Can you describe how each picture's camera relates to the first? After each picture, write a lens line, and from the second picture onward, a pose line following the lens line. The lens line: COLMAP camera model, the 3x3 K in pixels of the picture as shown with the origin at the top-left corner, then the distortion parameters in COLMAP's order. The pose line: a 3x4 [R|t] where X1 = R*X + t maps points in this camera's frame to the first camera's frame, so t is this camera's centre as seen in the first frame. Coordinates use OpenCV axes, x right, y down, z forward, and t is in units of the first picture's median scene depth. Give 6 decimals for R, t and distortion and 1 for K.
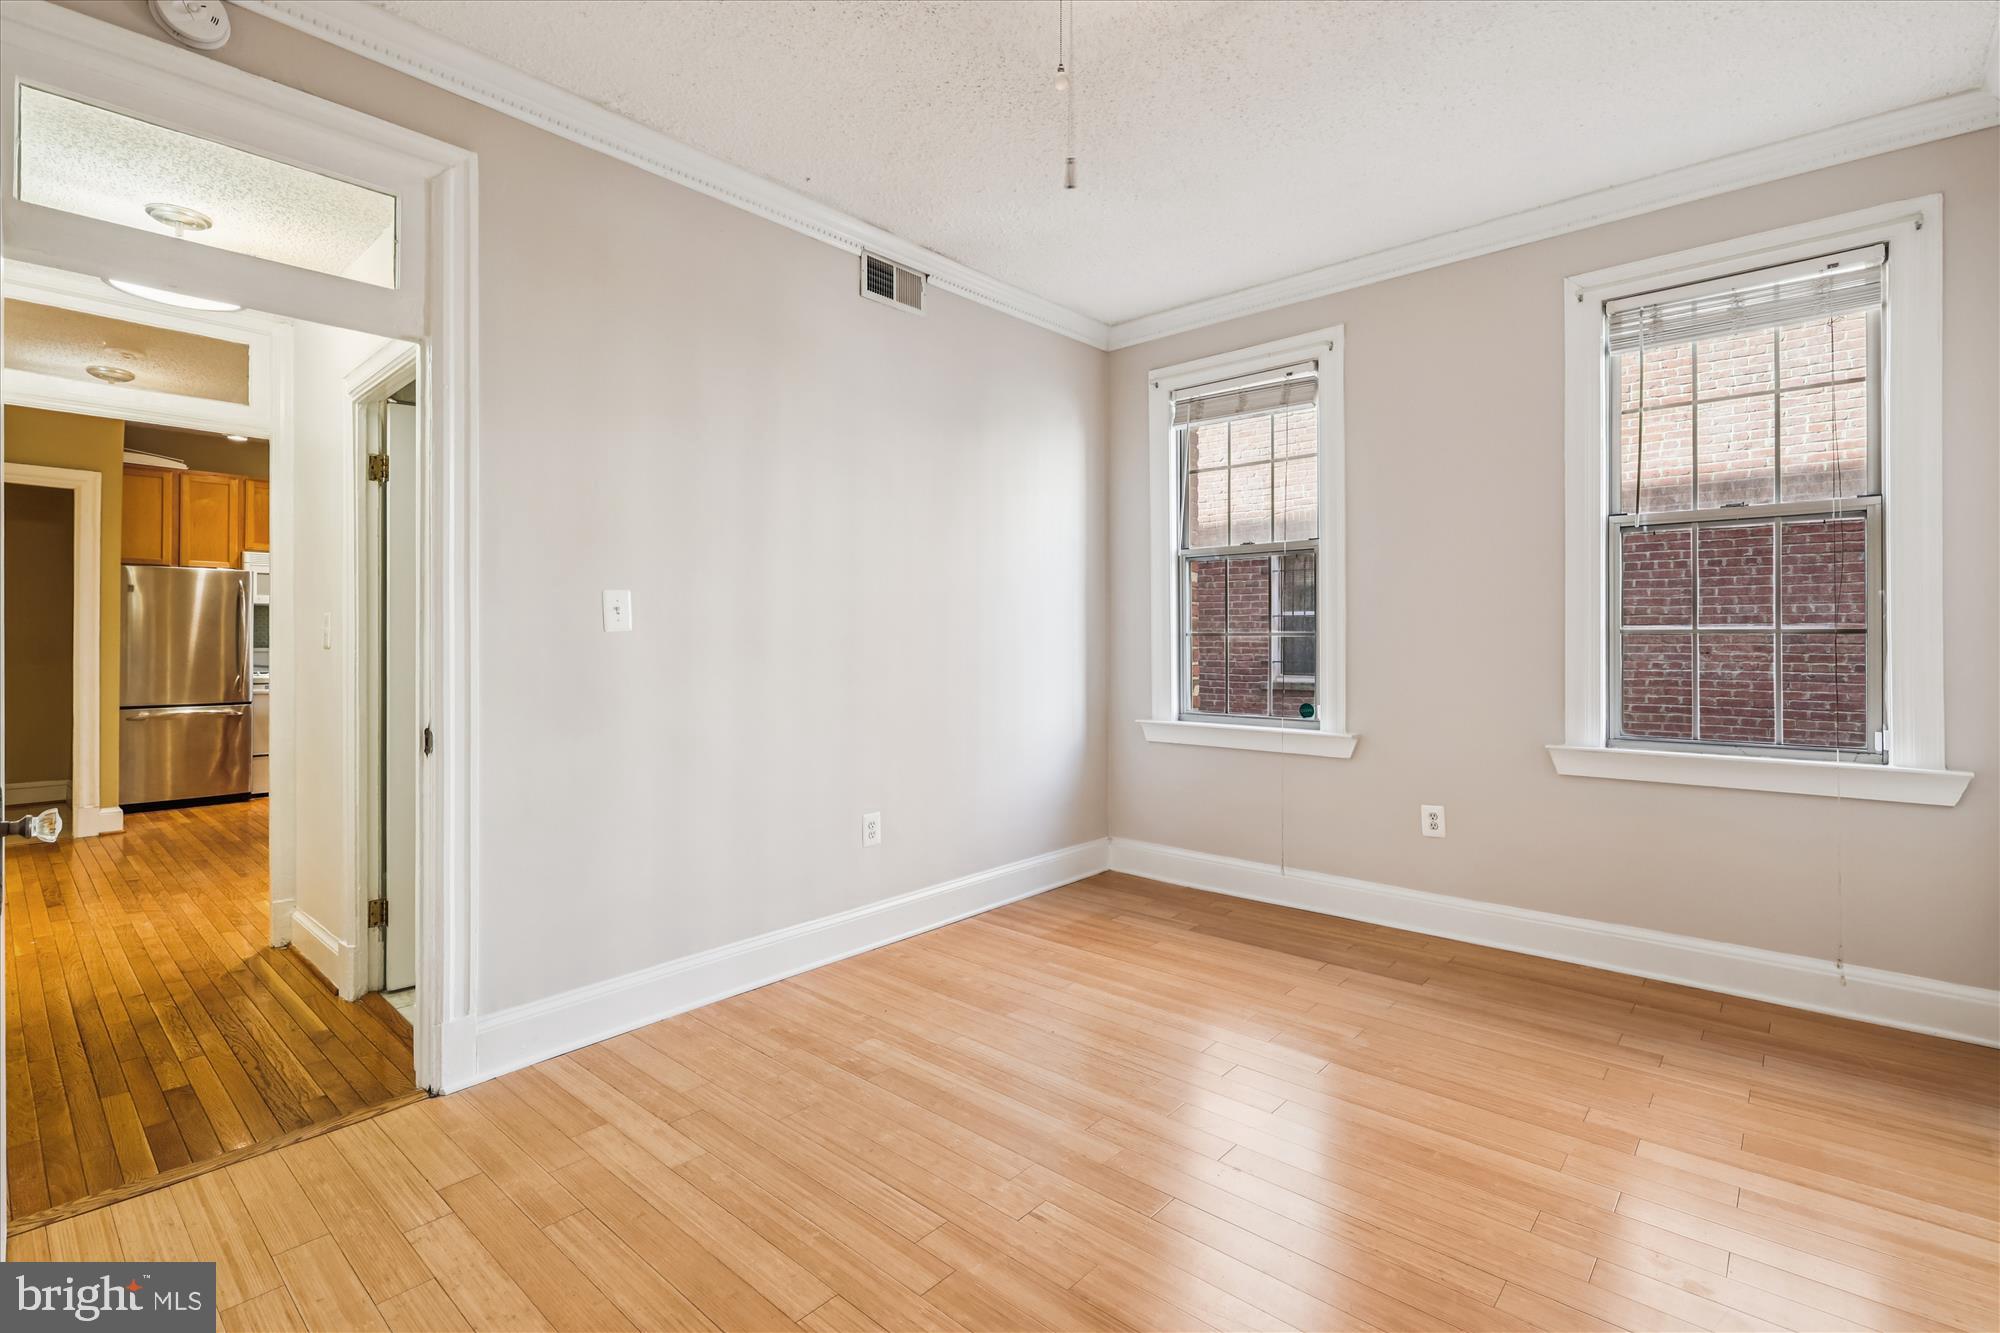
lens RADIAL K [[930.8, 0, 989.7], [0, 930.8, 650.6], [0, 0, 1]] dist [0.002087, -0.000070]
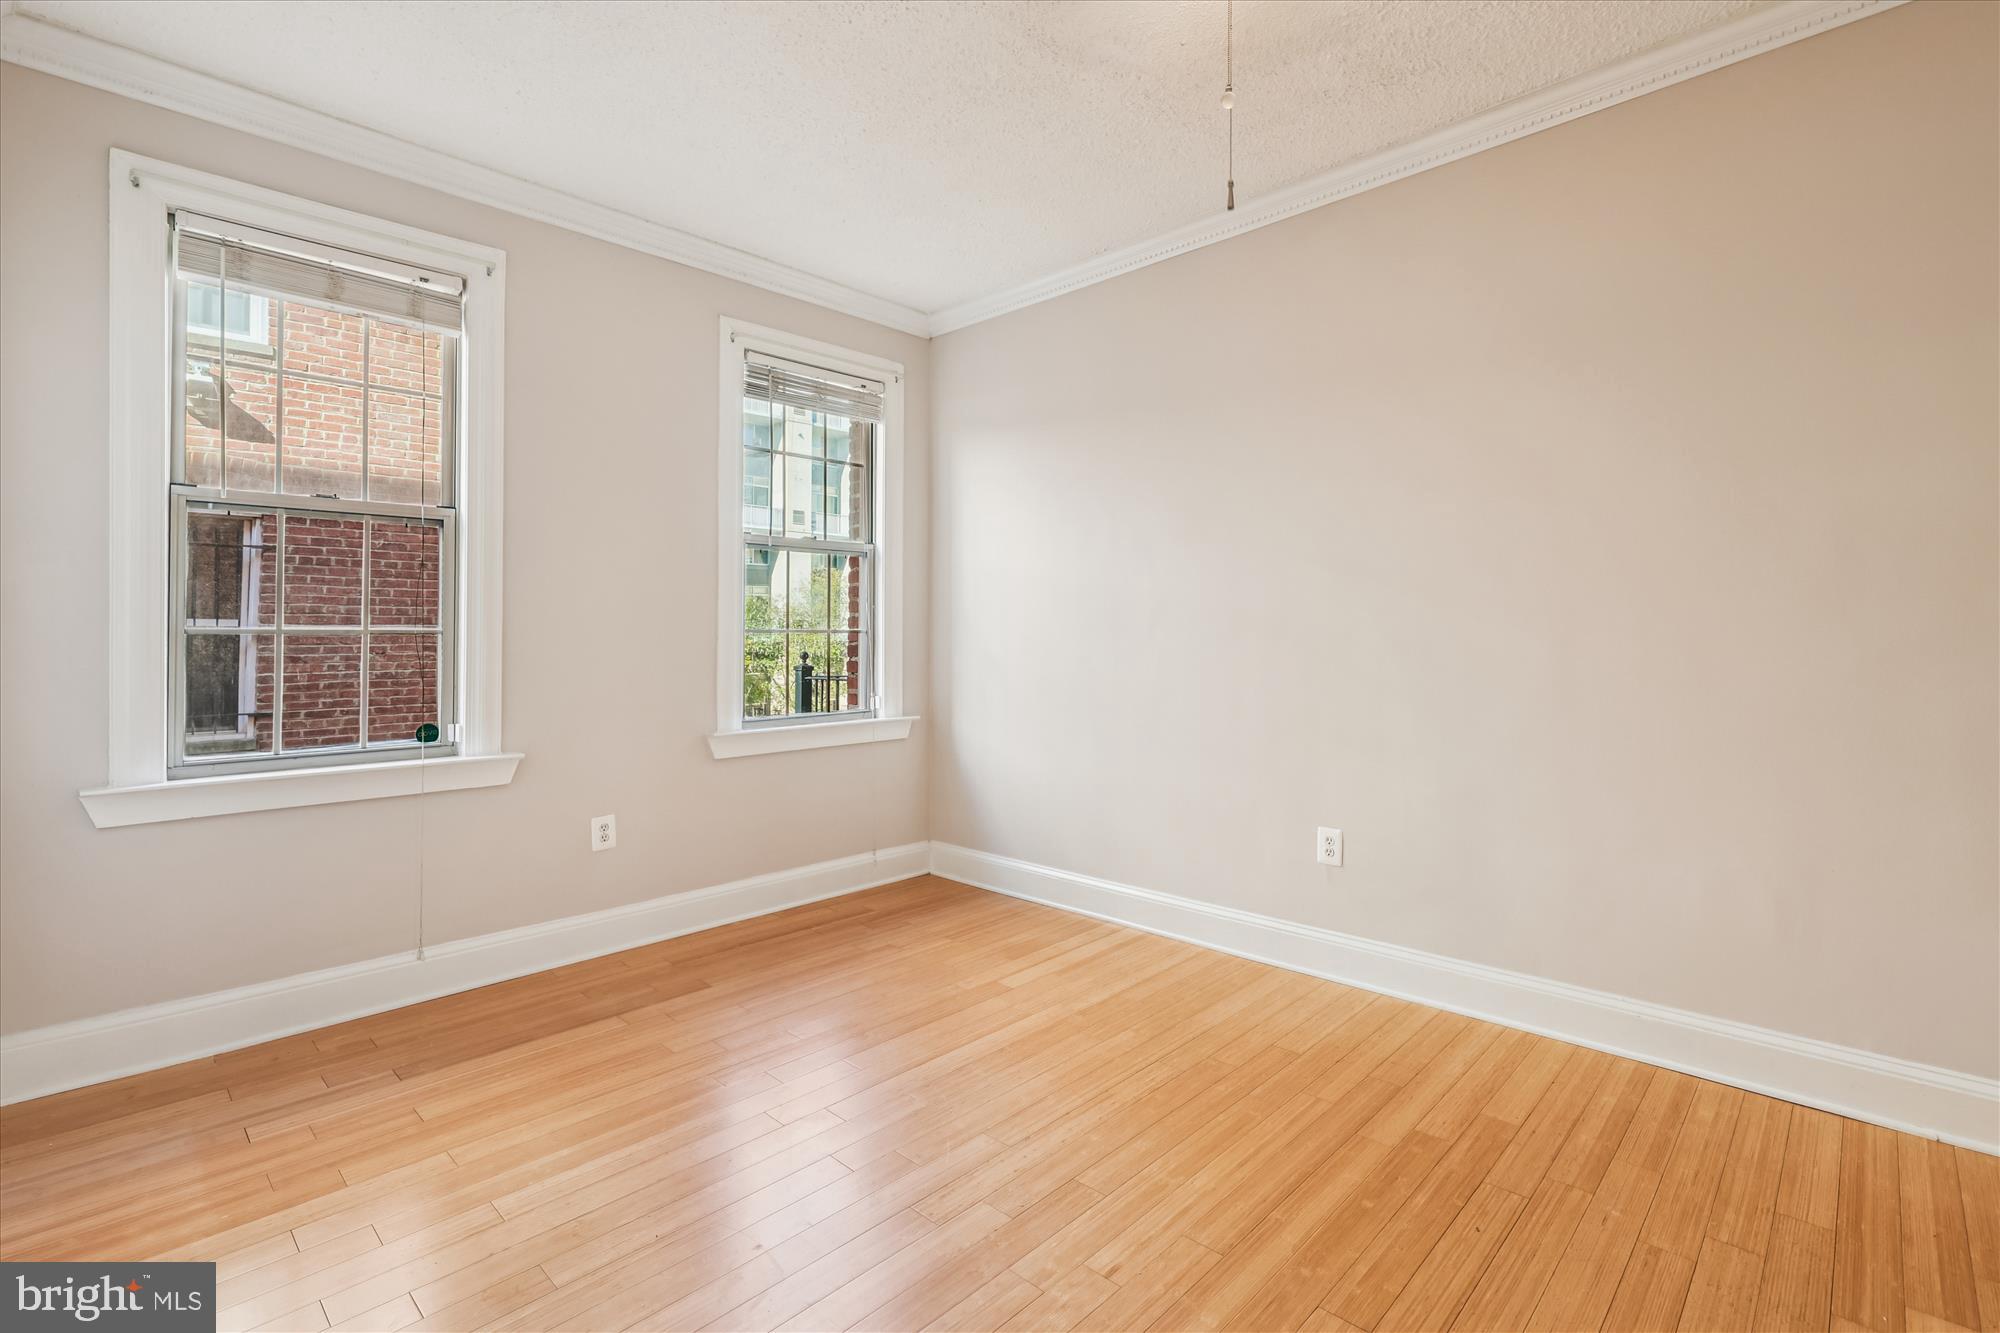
lens RADIAL K [[941.6, 0, 1014.2], [0, 941.6, 645.1], [0, 0, 1]] dist [0.001120, 0.000109]
pose [[0.013509, -0.008773, 0.999870, -0.462362], [0.017454, 0.999811, 0.008537, -0.005785], [-0.999756, 0.017337, 0.013659, 0.576019]]
